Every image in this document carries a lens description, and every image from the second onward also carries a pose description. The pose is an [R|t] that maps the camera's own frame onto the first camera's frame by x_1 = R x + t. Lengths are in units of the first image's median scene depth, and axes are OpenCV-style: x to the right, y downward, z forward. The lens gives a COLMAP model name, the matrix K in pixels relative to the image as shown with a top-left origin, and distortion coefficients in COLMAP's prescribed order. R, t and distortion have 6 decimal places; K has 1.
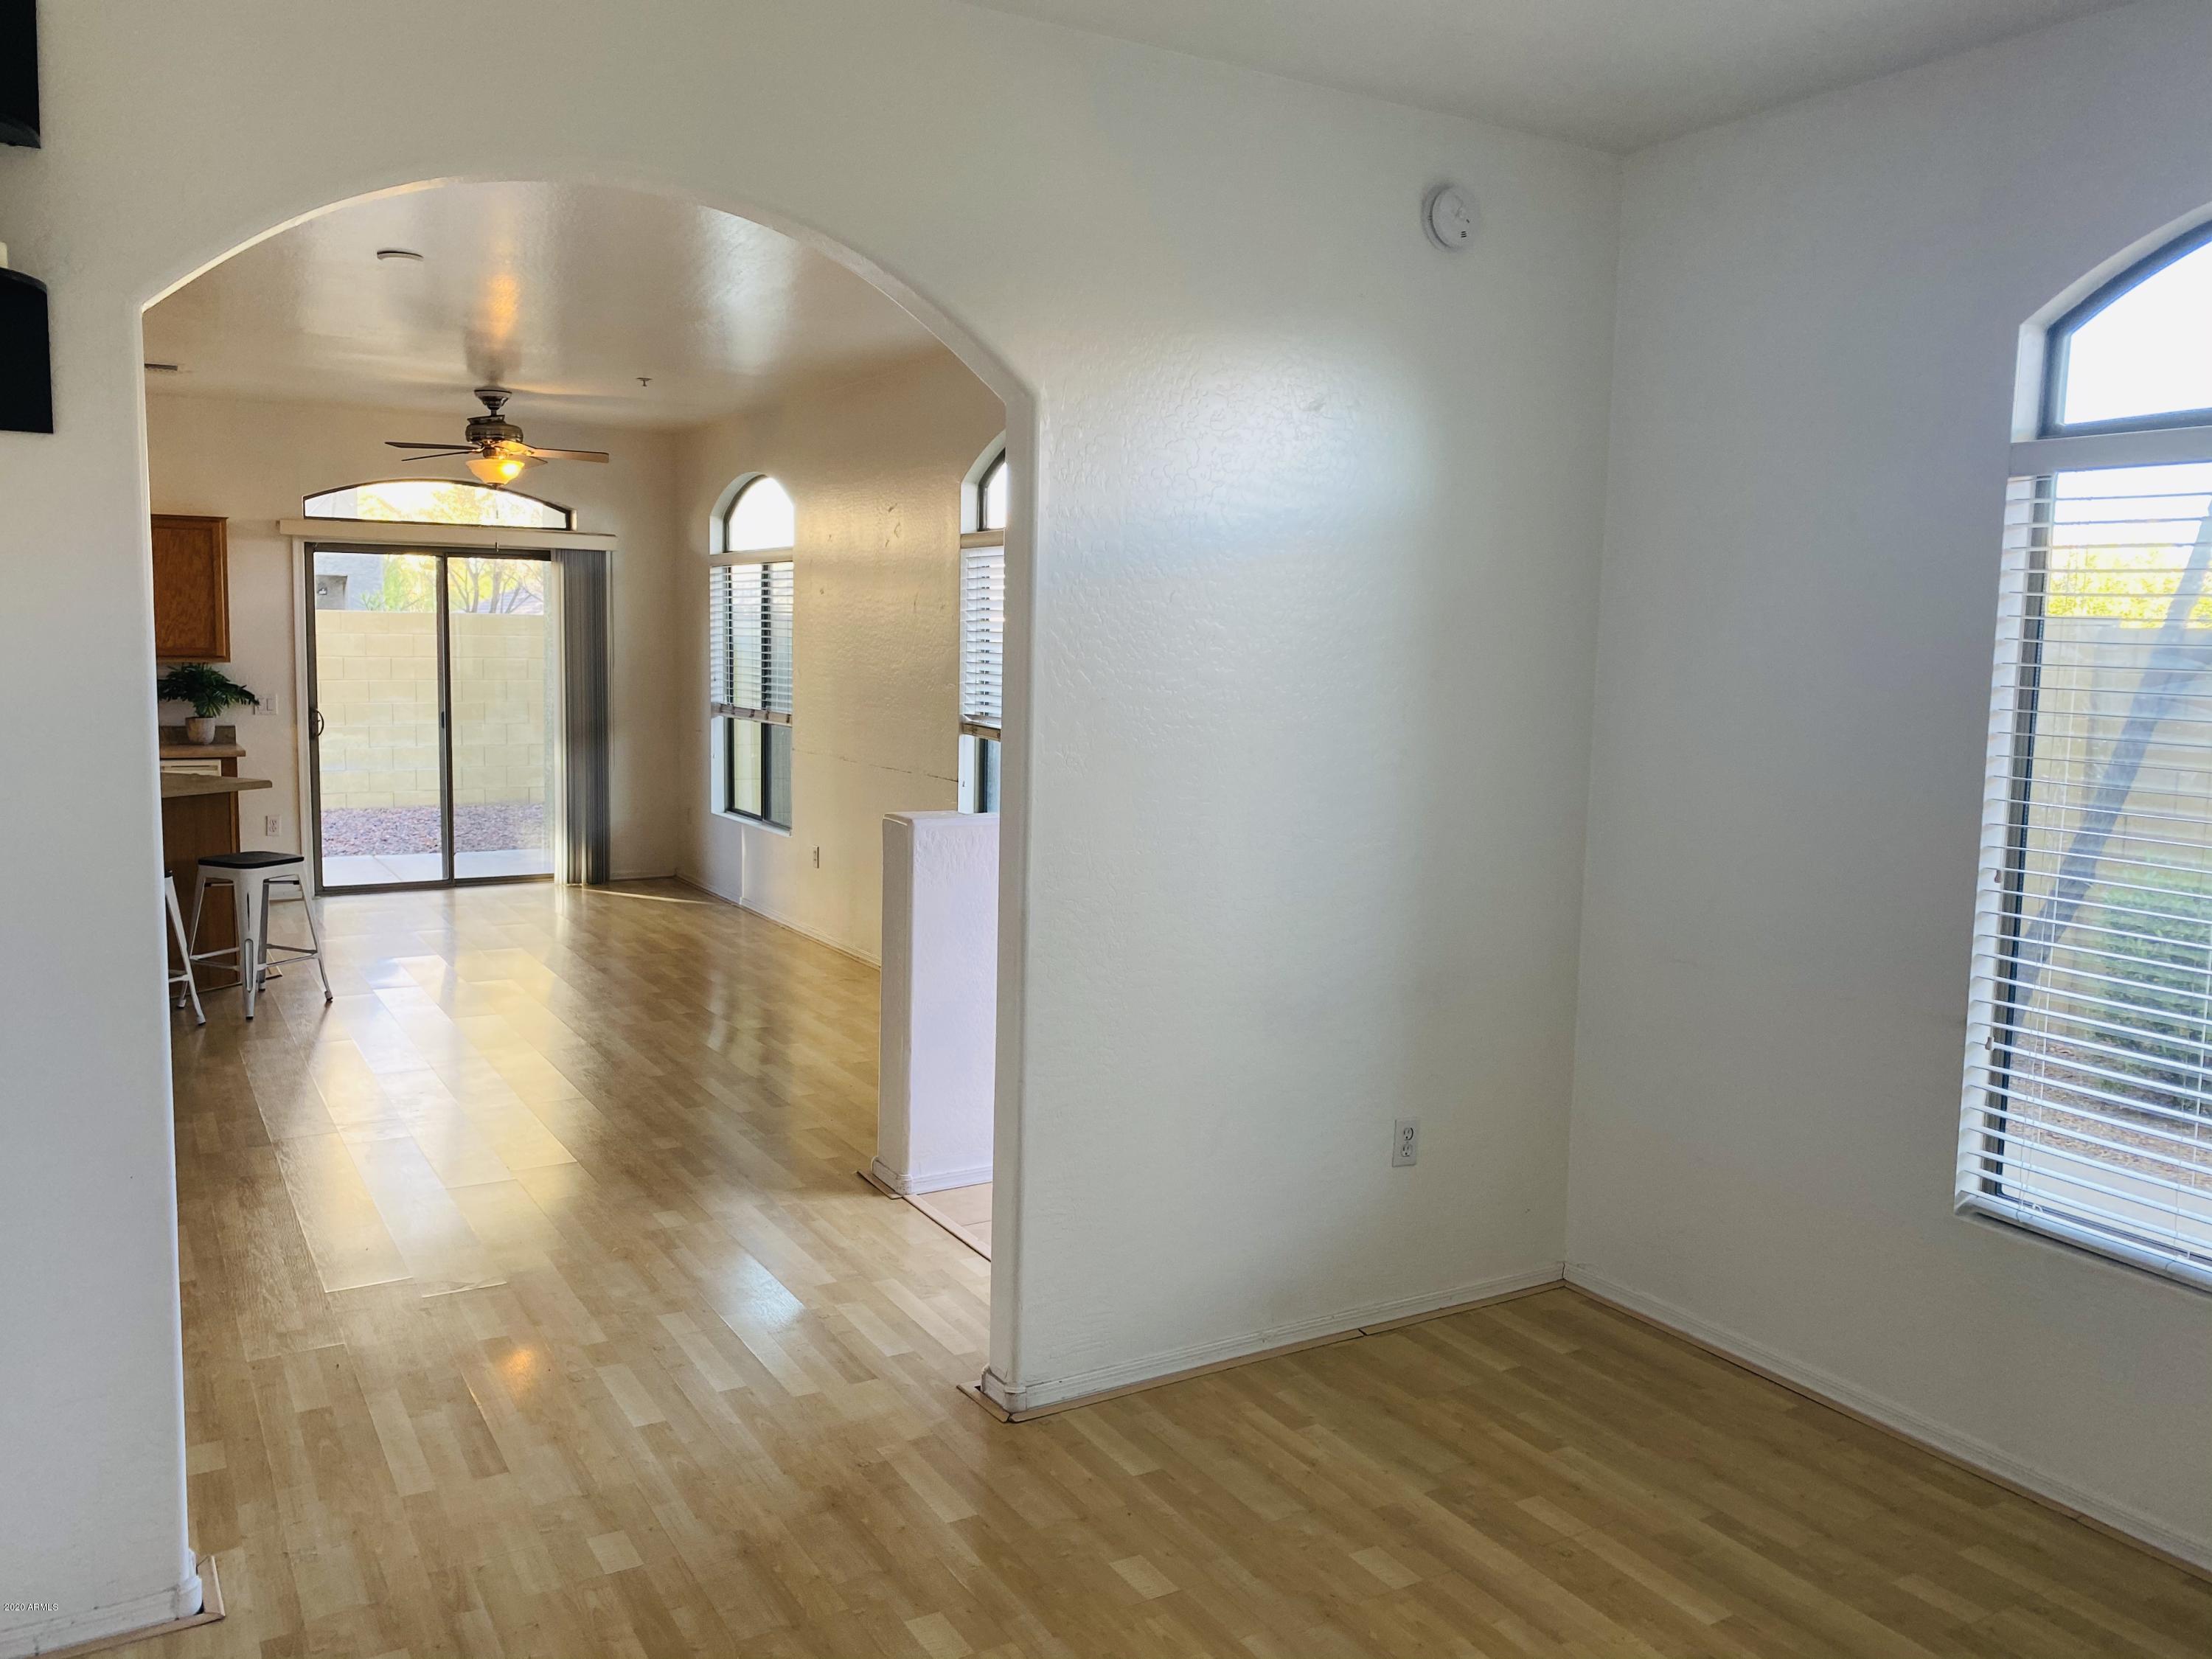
lens RADIAL K [[1707.2, 0, 1100.8], [0, 1707.2, 825.4], [0, 0, 1]] dist [0.069320, -0.096753]
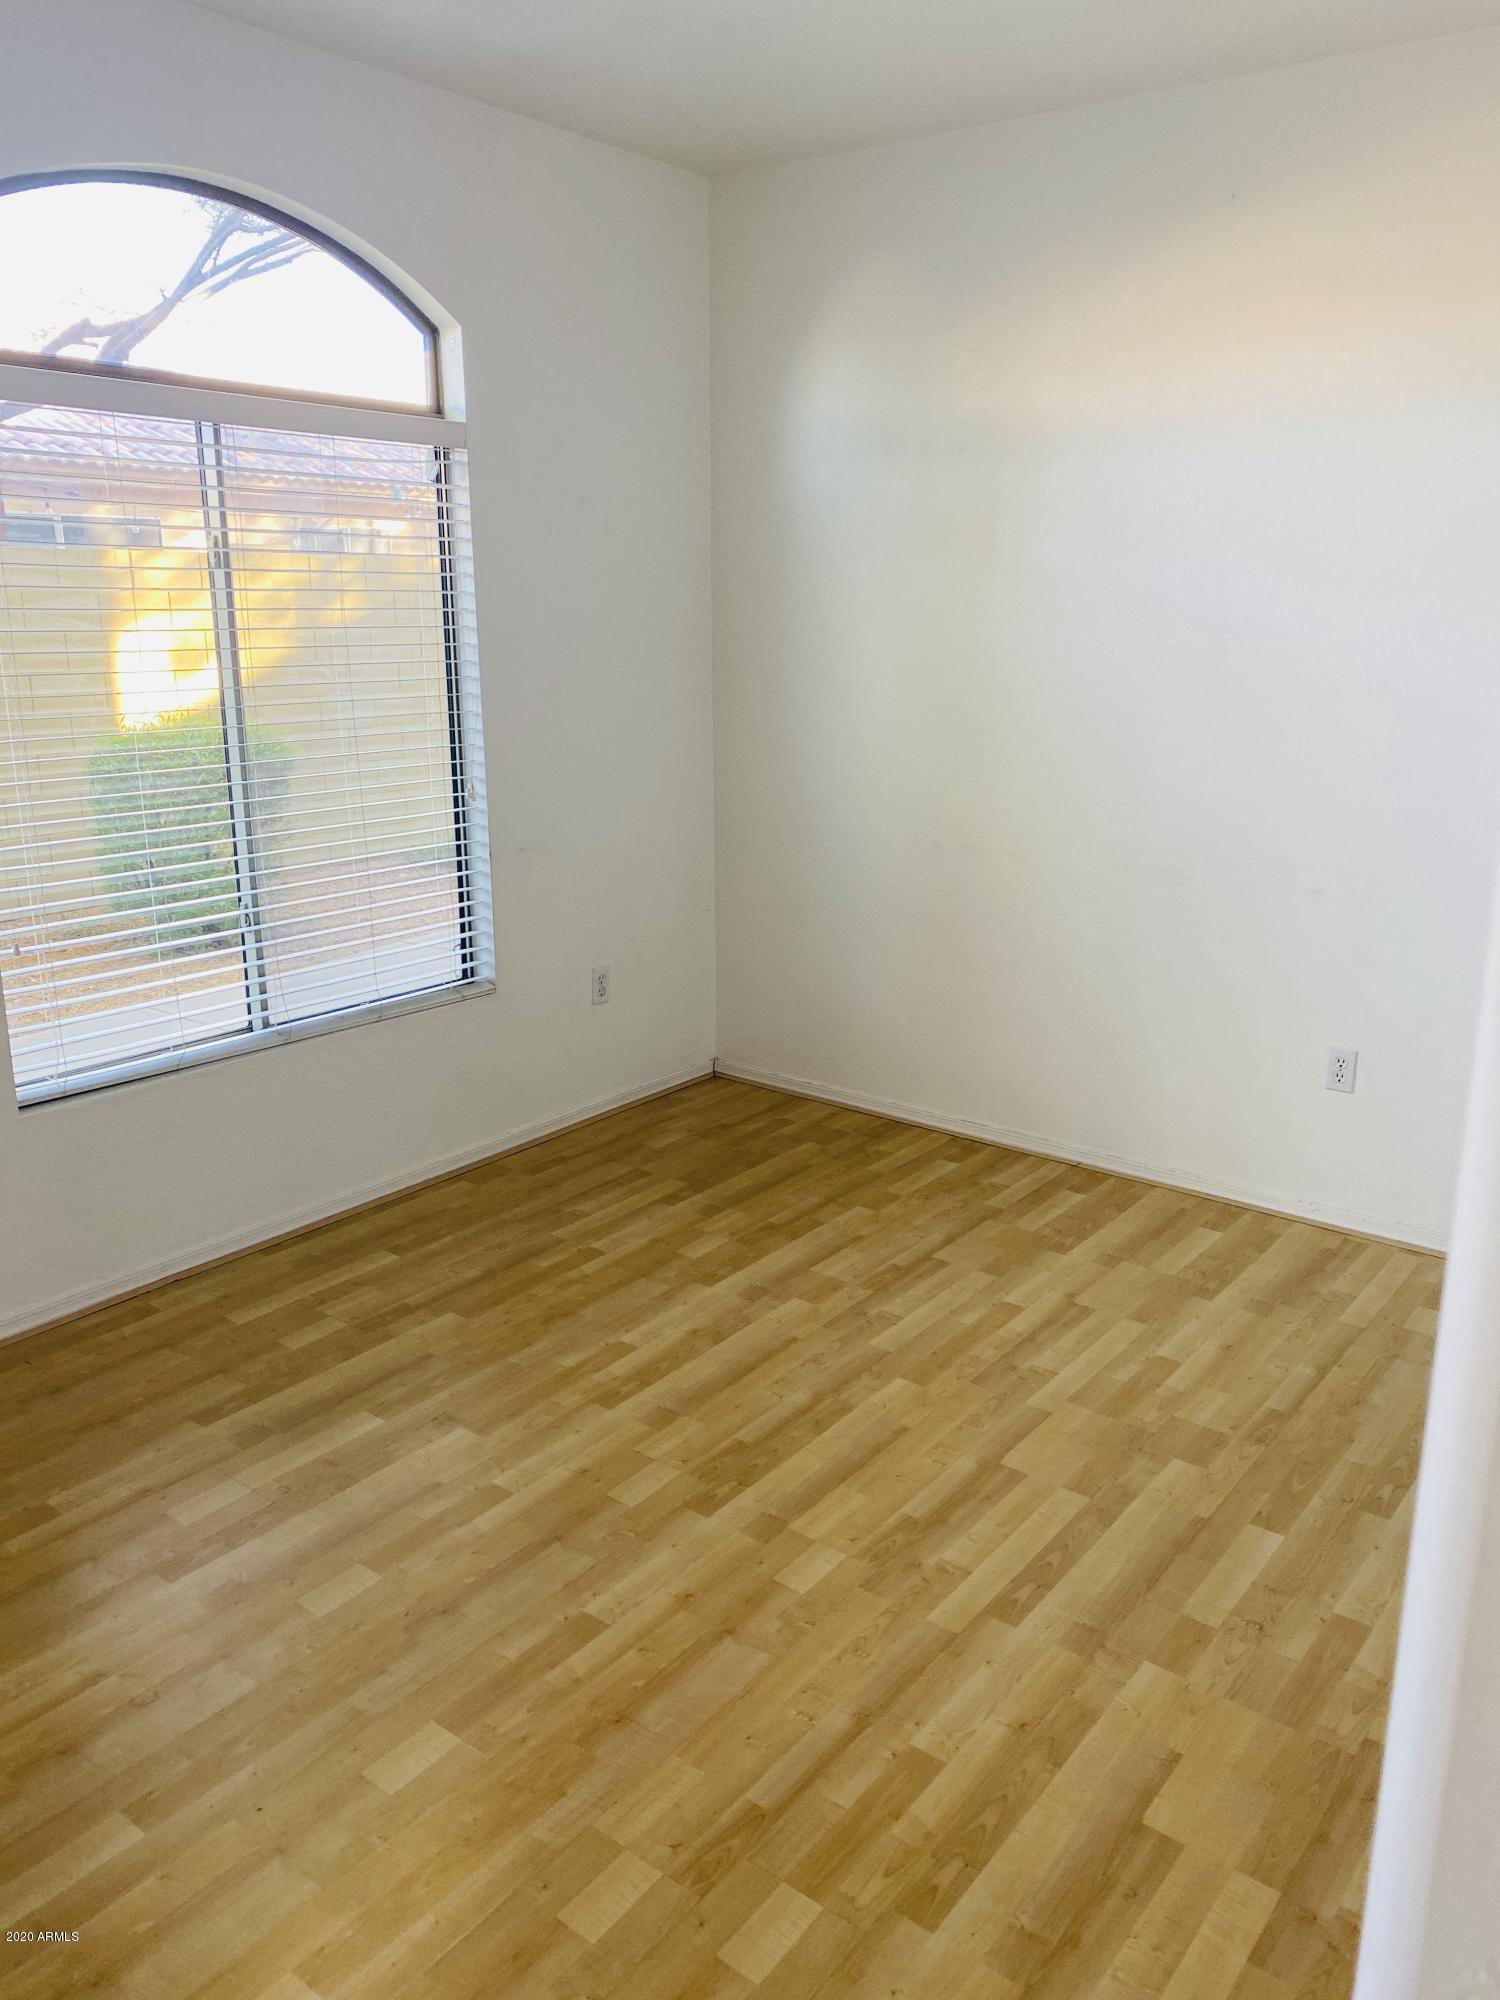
lens RADIAL K [[1543.6, 0, 781.2], [0, 1543.6, 994.0], [0, 0, 1]] dist [0.069320, -0.096753]
pose [[-0.387548, -0.263775, 0.883306, -0.602831], [0.083728, 0.944157, 0.318682, -0.132701], [-0.918039, 0.197461, -0.343821, 1.011627]]
